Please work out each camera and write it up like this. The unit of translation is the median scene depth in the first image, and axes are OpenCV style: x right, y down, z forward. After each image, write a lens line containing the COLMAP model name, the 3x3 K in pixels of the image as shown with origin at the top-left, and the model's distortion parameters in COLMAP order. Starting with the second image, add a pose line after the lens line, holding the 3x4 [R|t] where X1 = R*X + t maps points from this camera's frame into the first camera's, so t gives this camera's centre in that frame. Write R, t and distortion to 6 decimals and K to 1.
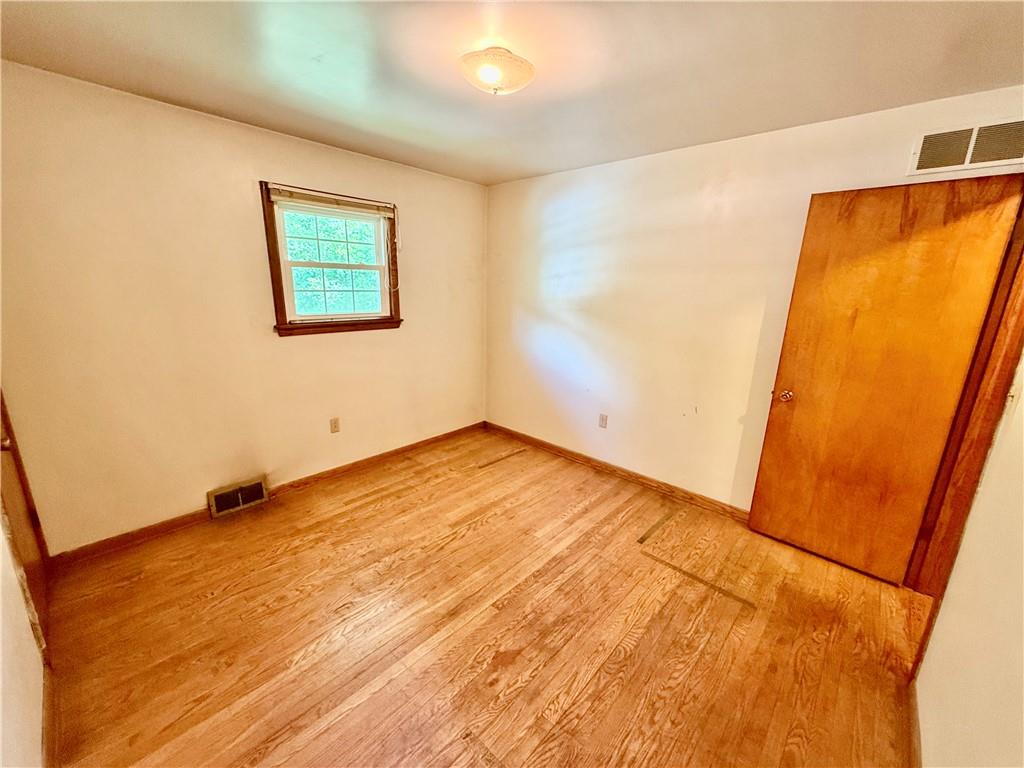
lens RADIAL K [[407.7, 0, 512.0], [0, 407.7, 384.0], [0, 0, 1]] dist [-0.000736, -0.000260]
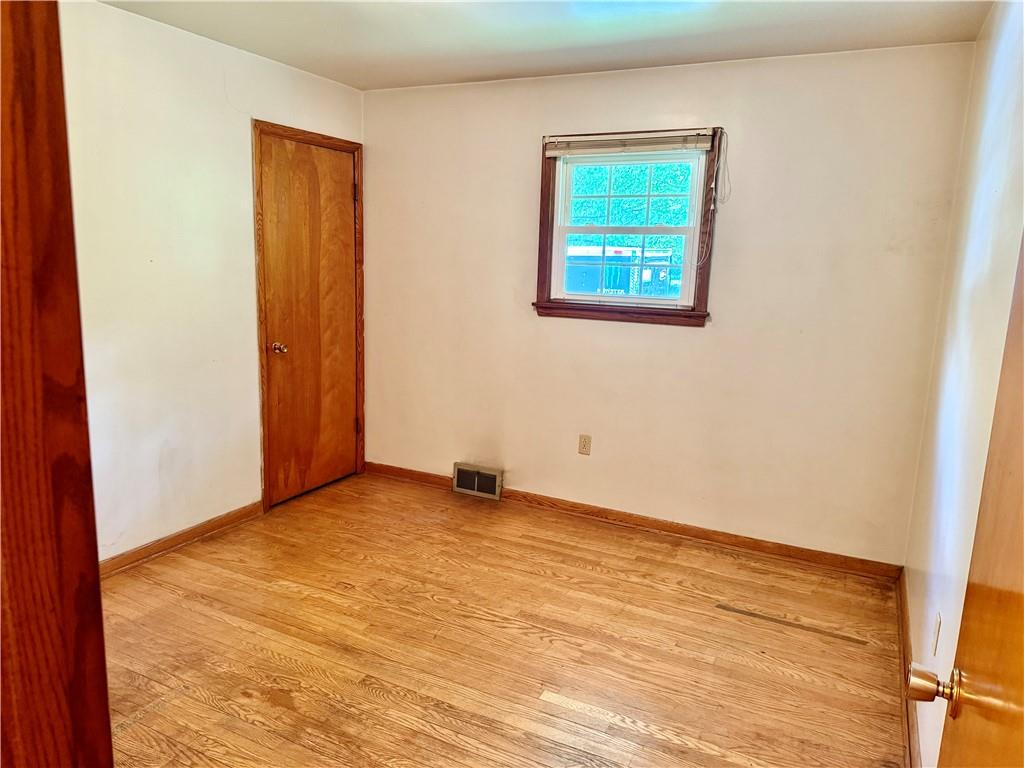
lens RADIAL K [[715.2, 0, 512.0], [0, 715.2, 384.0], [0, 0, 1]] dist [0.091128, -0.117900]
pose [[0.273646, 0.161482, -0.948178, 0.811658], [-0.253884, 0.962970, 0.090729, -0.096901], [0.927718, 0.215899, 0.304511, 0.511569]]
